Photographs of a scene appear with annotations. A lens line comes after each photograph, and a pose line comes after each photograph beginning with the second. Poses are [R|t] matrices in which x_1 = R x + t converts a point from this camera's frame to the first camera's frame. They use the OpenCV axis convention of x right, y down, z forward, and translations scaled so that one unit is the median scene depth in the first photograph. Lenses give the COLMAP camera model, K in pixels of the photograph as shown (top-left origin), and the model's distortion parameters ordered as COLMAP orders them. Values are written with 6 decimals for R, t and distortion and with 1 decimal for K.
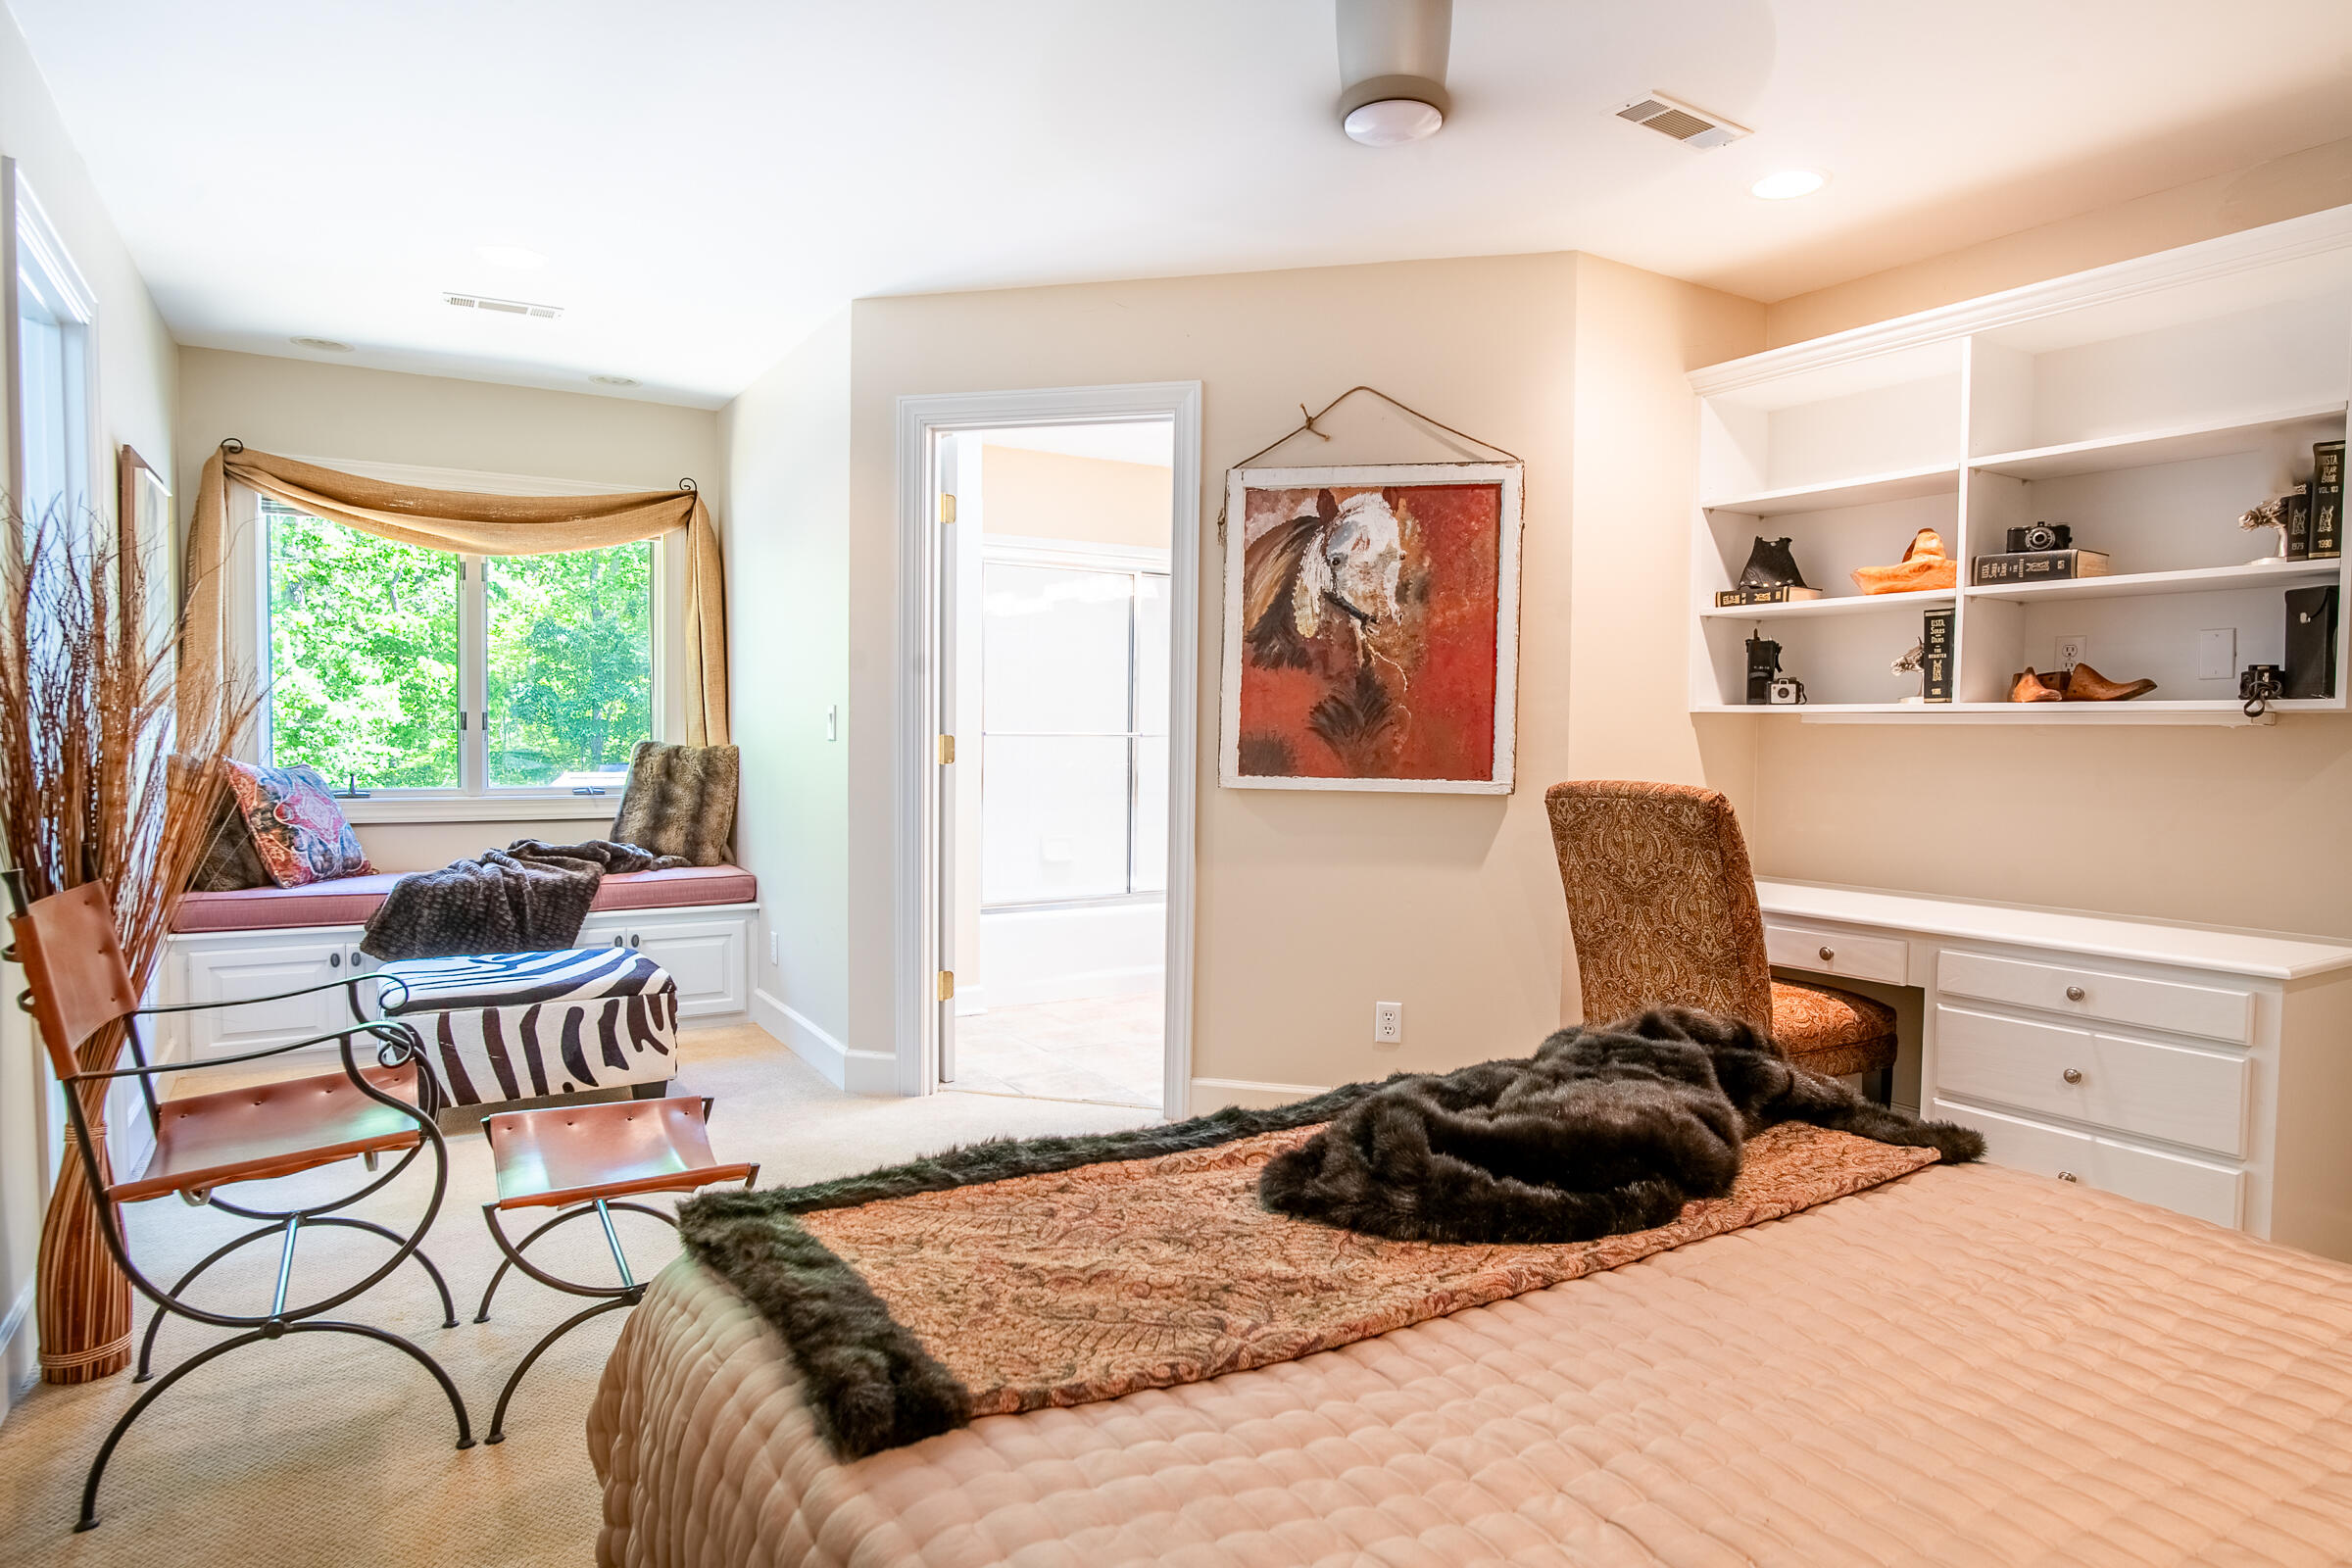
lens RADIAL K [[1356.8, 0, 1184.7], [0, 1356.8, 790.7], [0, 0, 1]] dist [-0.039794, 0.017517]
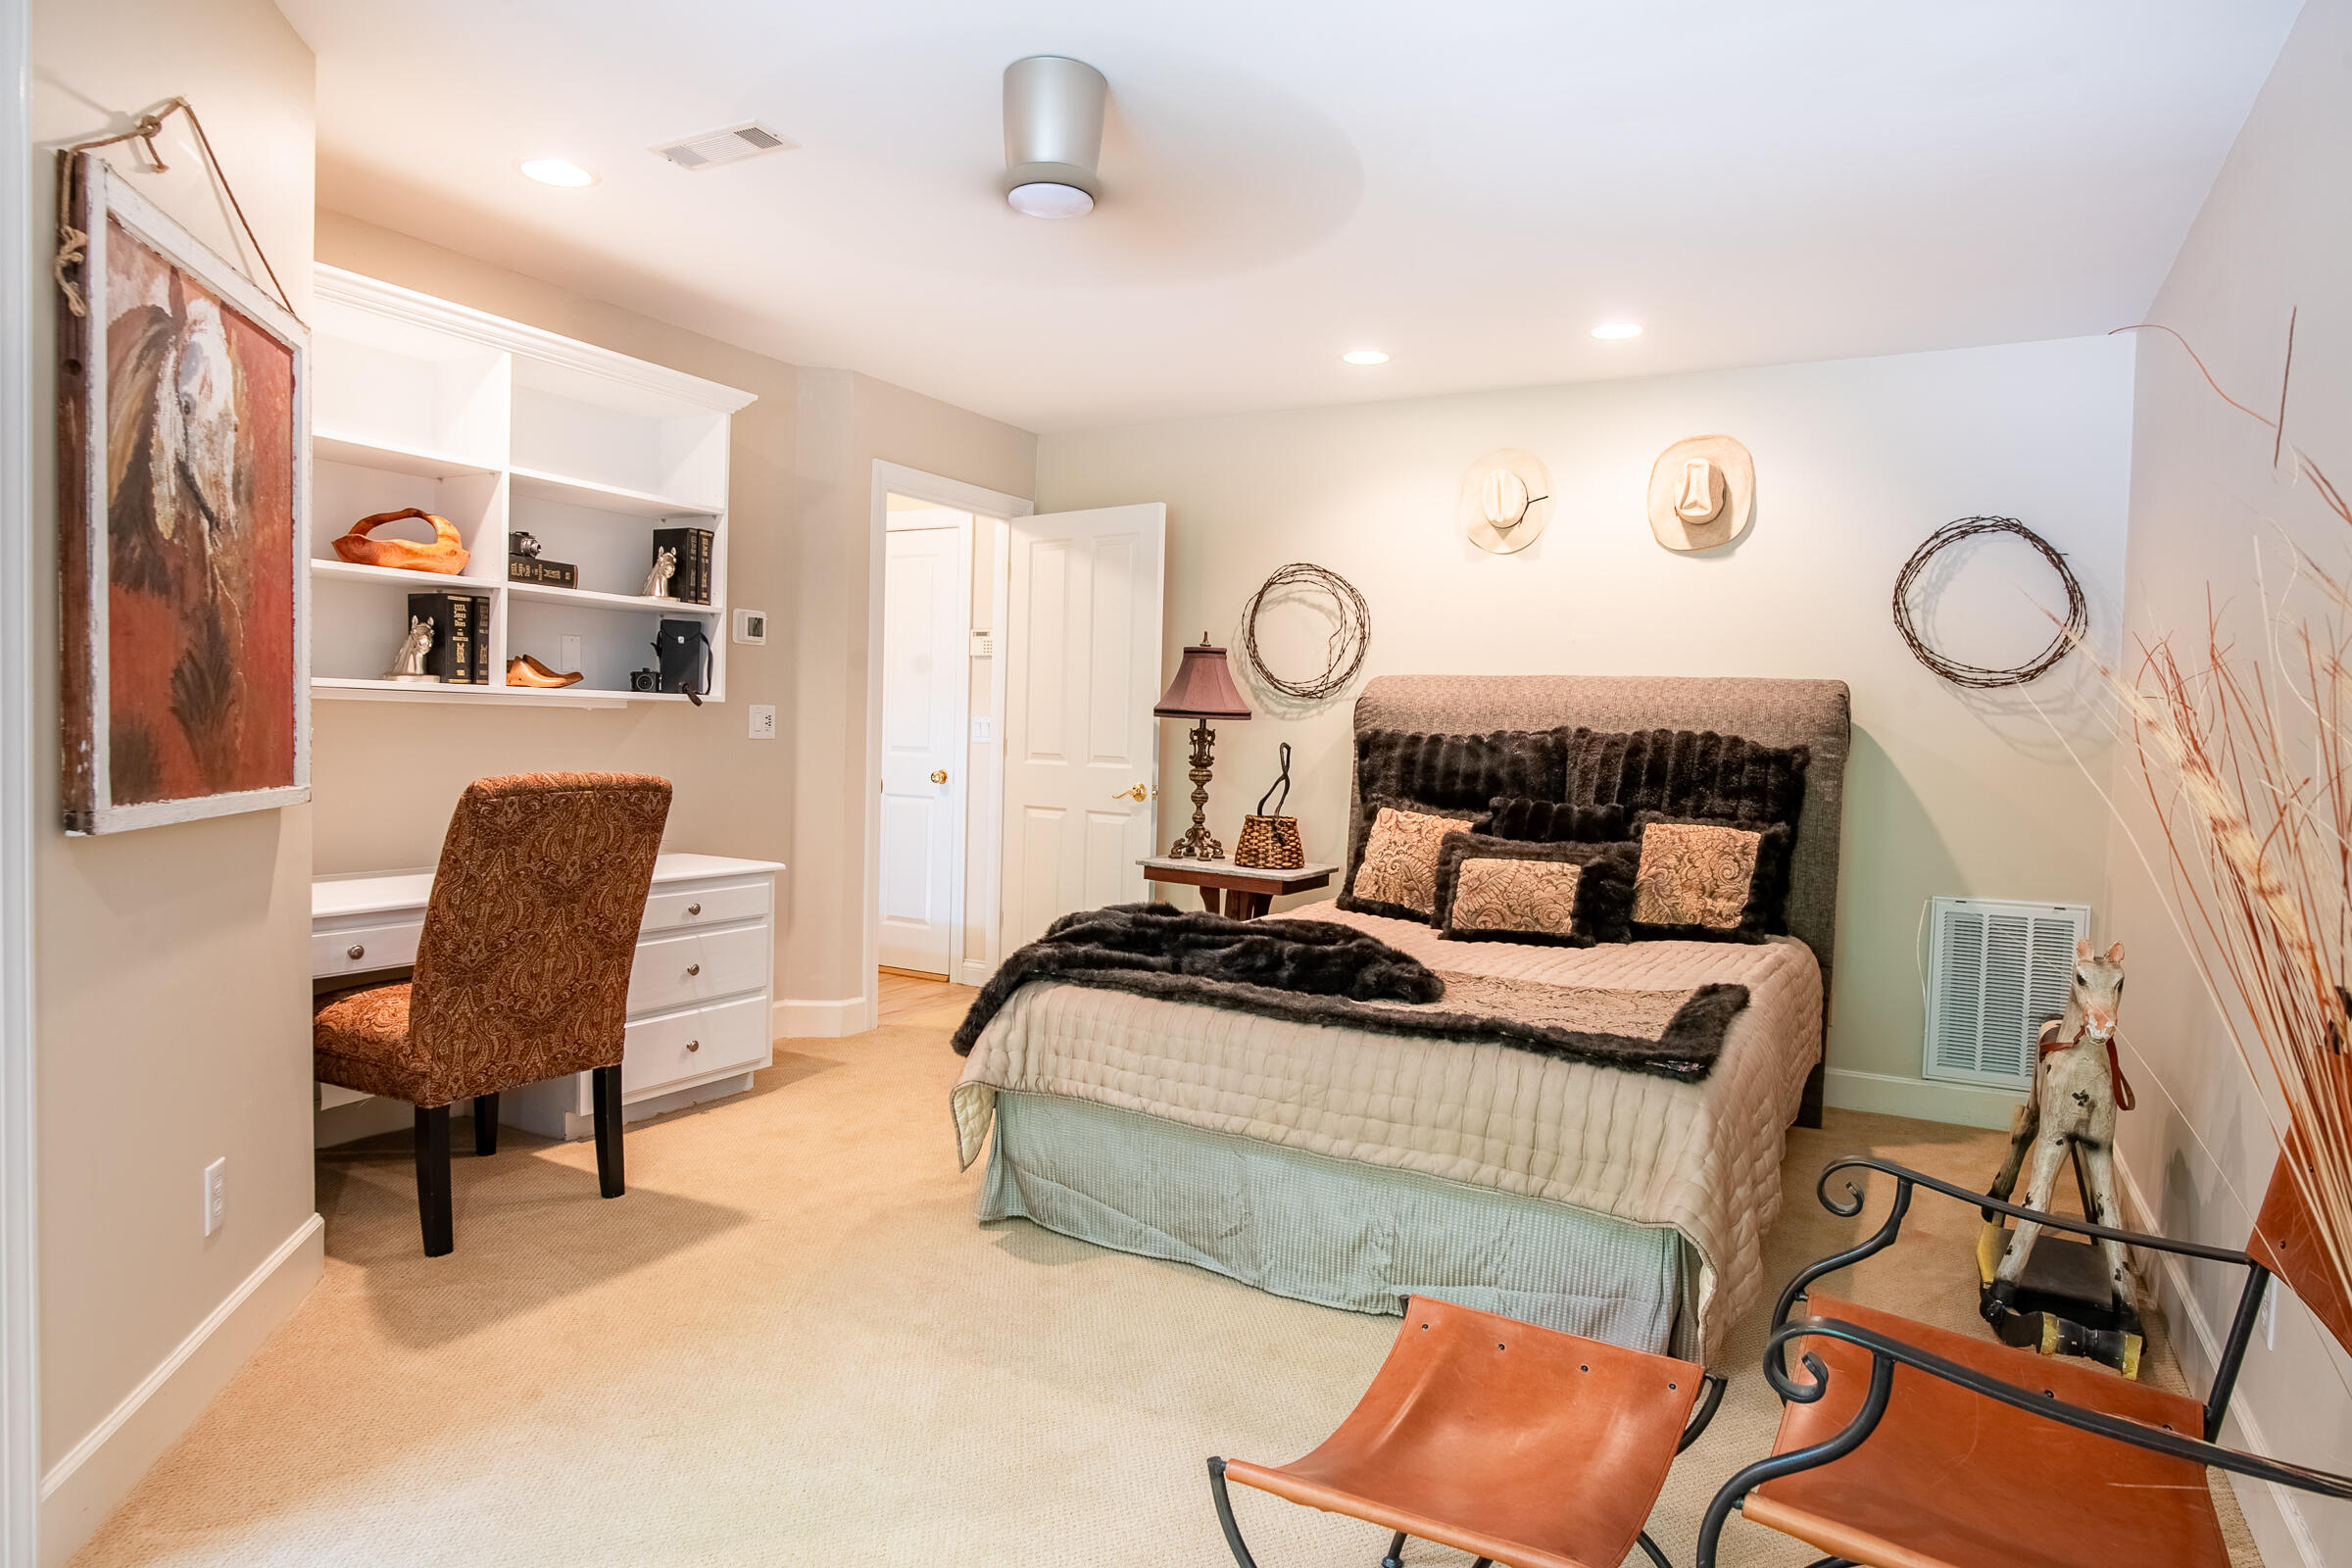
lens RADIAL K [[1356.8, 0, 1184.7], [0, 1356.8, 790.7], [0, 0, 1]] dist [-0.039794, 0.017517]
pose [[-0.488752, -0.062186, 0.870204, -0.586980], [0.007073, 0.997141, 0.075229, -0.052525], [-0.872394, 0.042923, -0.486915, 0.940213]]
